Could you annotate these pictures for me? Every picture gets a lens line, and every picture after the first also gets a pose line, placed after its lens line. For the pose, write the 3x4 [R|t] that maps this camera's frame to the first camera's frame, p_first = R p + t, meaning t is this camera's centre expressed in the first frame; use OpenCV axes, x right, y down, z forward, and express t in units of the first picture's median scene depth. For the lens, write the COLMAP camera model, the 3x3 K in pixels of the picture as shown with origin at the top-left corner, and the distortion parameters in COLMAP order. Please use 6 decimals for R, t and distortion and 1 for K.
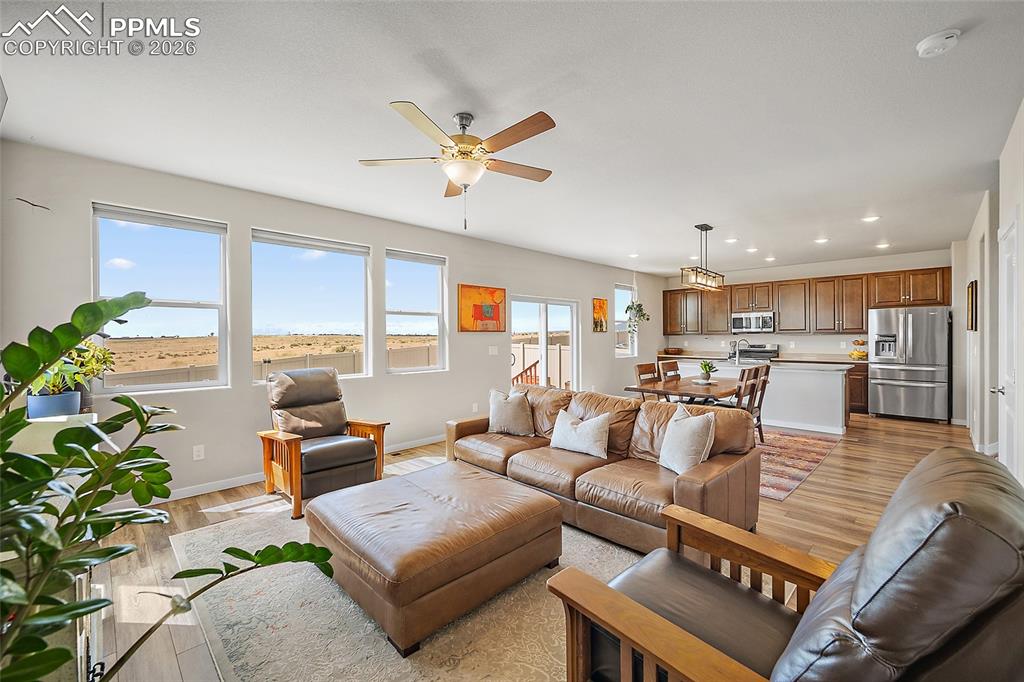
lens RADIAL K [[416.1, 0, 508.4], [0, 416.1, 338.0], [0, 0, 1]] dist [-0.001743, -0.000466]
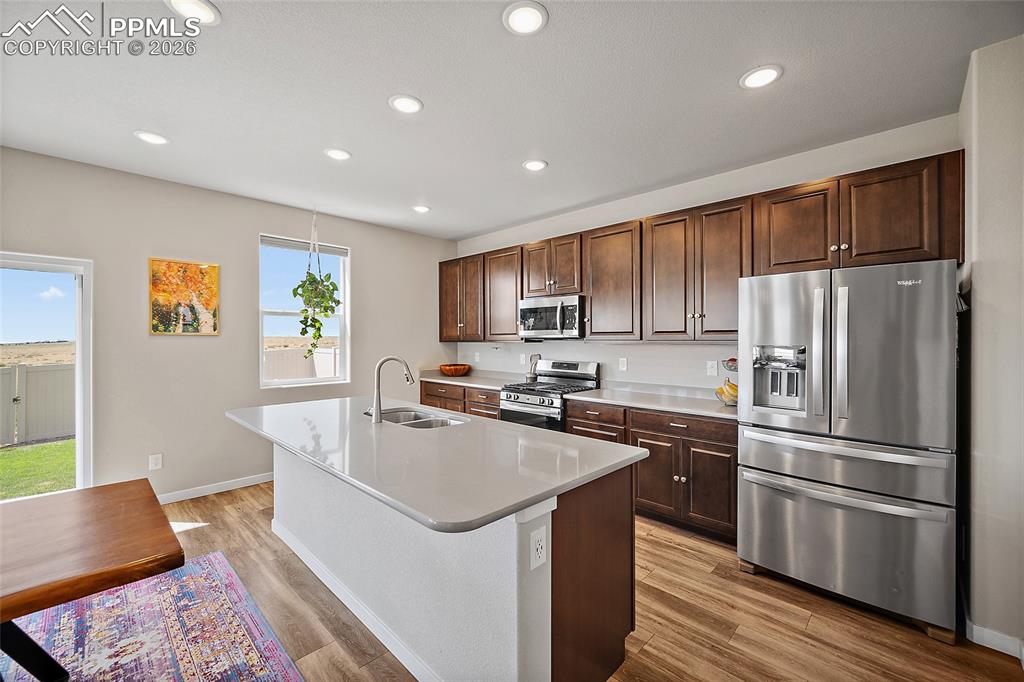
lens RADIAL K [[416.1, 0, 509.8], [0, 416.1, 339.8], [0, 0, 1]] dist [-0.001743, -0.000466]
pose [[0.999767, 0.006066, 0.020707, 0.654790], [-0.005960, 0.999969, -0.005187, -0.010595], [-0.020738, 0.005062, 0.999772, 0.635012]]
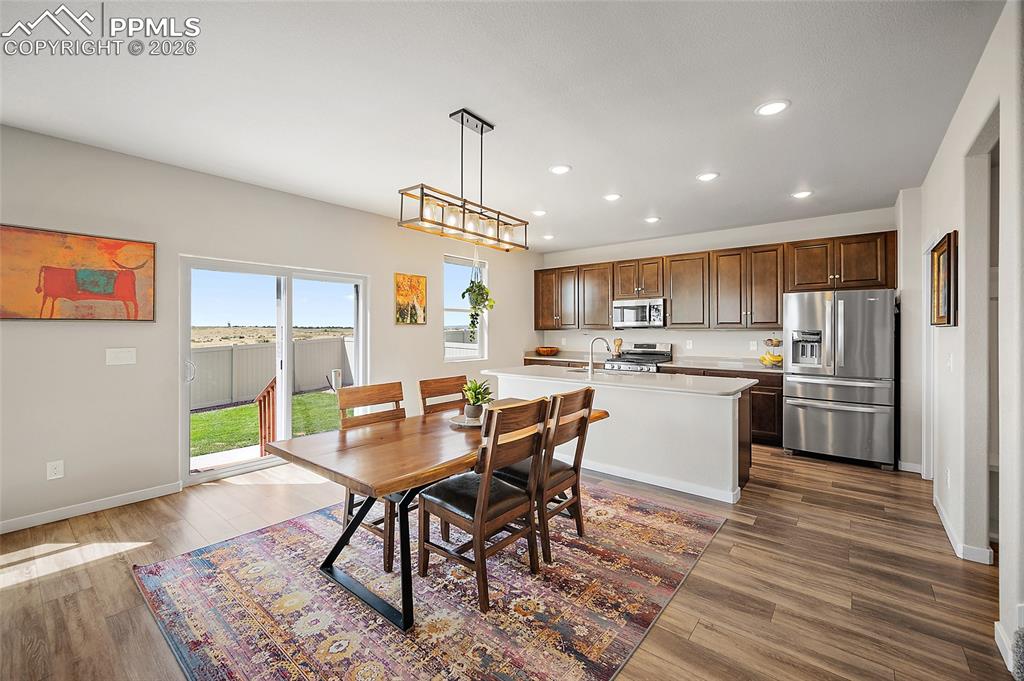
lens RADIAL K [[416.1, 0, 517.0], [0, 416.1, 329.5], [0, 0, 1]] dist [-0.001743, -0.000466]
pose [[0.994271, 0.006030, 0.106721, 0.369722], [-0.005255, 0.999958, -0.007540, -0.003395], [-0.106762, 0.006936, 0.994260, 0.381675]]
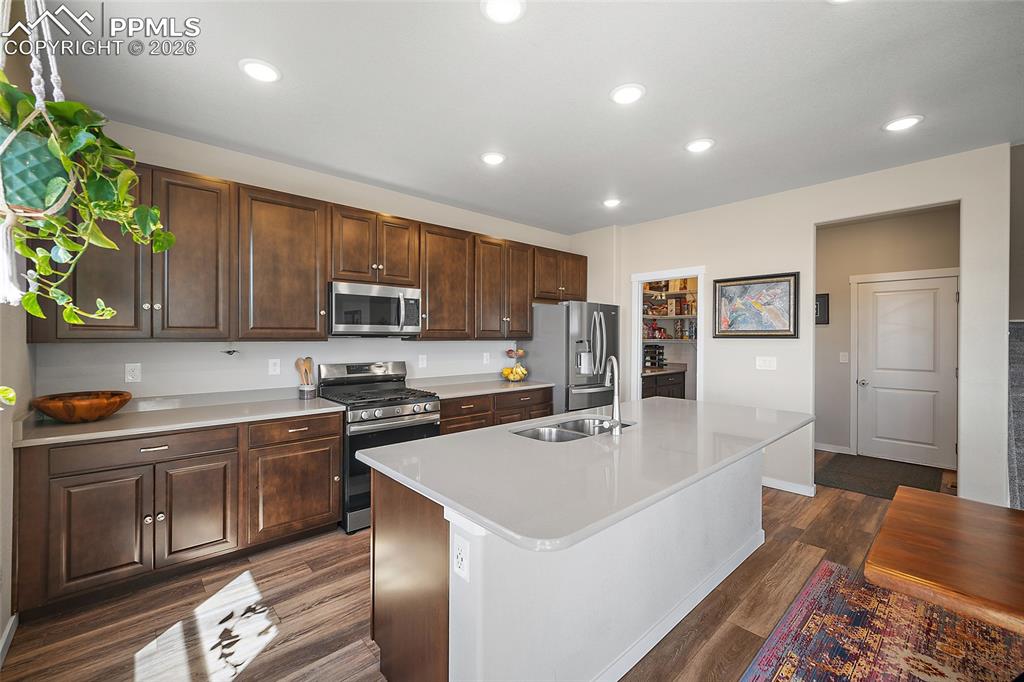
lens RADIAL K [[416.1, 0, 509.7], [0, 416.1, 339.2], [0, 0, 1]] dist [-0.001743, -0.000466]
pose [[0.046145, -0.001010, 0.998934, 0.243384], [0.001383, 0.999999, 0.000947, -0.012015], [-0.998934, 0.001338, 0.046146, 1.054176]]
